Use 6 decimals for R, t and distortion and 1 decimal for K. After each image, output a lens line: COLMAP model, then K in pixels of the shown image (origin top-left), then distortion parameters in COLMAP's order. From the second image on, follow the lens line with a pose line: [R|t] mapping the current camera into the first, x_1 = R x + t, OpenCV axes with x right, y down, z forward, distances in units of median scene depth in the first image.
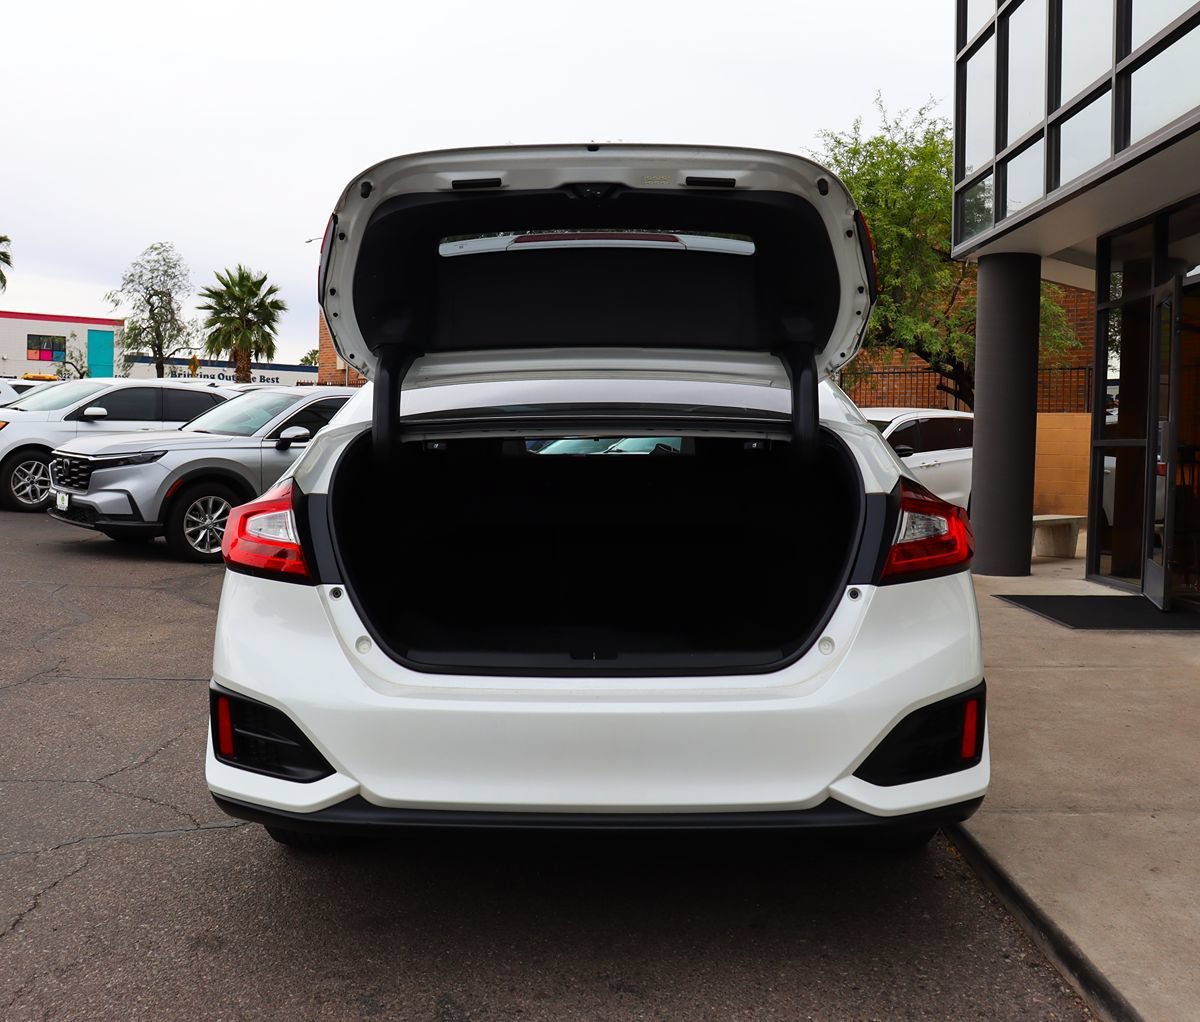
lens RADIAL K [[1323.6, 0, 562.6], [0, 1323.6, 513.0], [0, 0, 1]] dist [-0.172332, 0.179153]
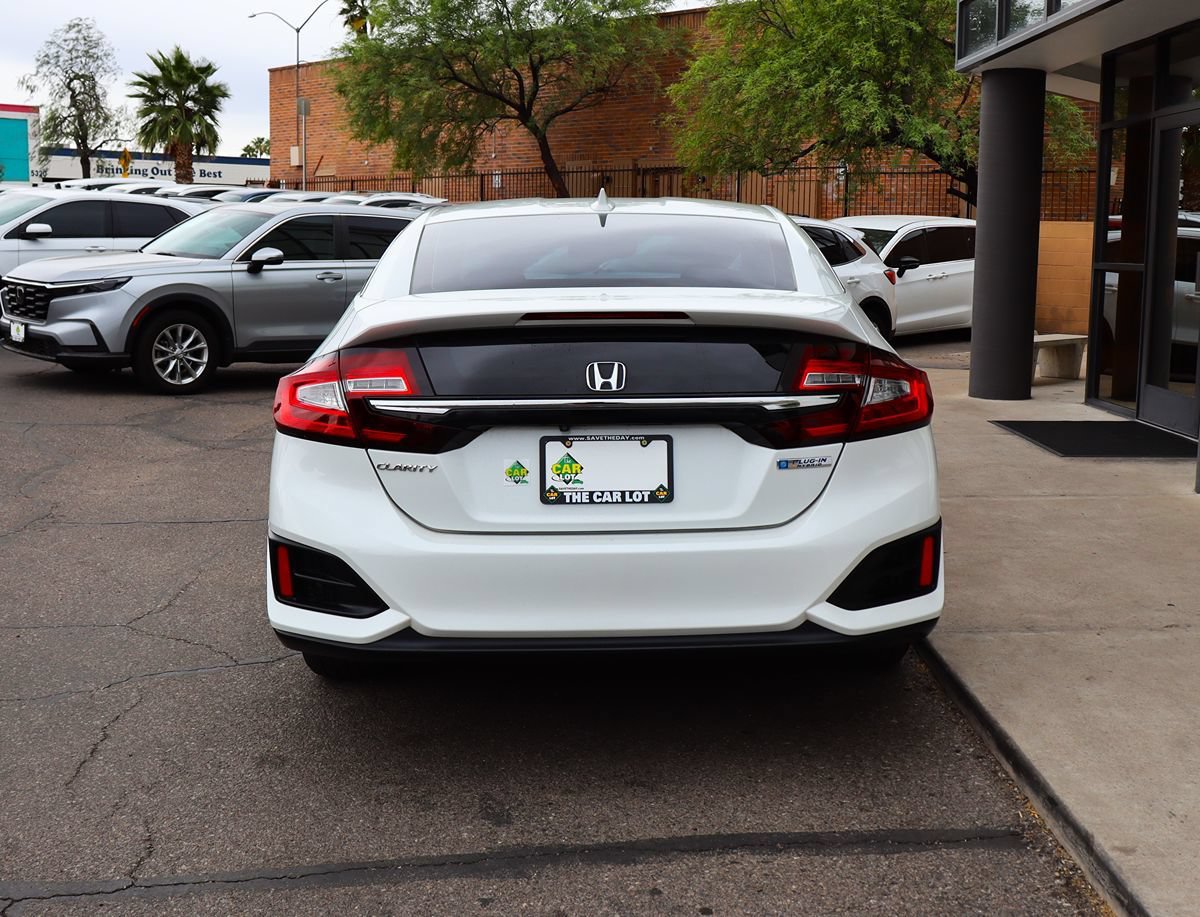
lens RADIAL K [[1470.3, 0, 676.4], [0, 1470.3, 490.7], [0, 0, 1]] dist [-0.168414, 0.179230]
pose [[0.995814, -0.017013, 0.089808, -0.016510], [0.006260, 0.992913, 0.118677, -0.029852], [-0.091191, -0.117618, 0.988863, -0.150854]]
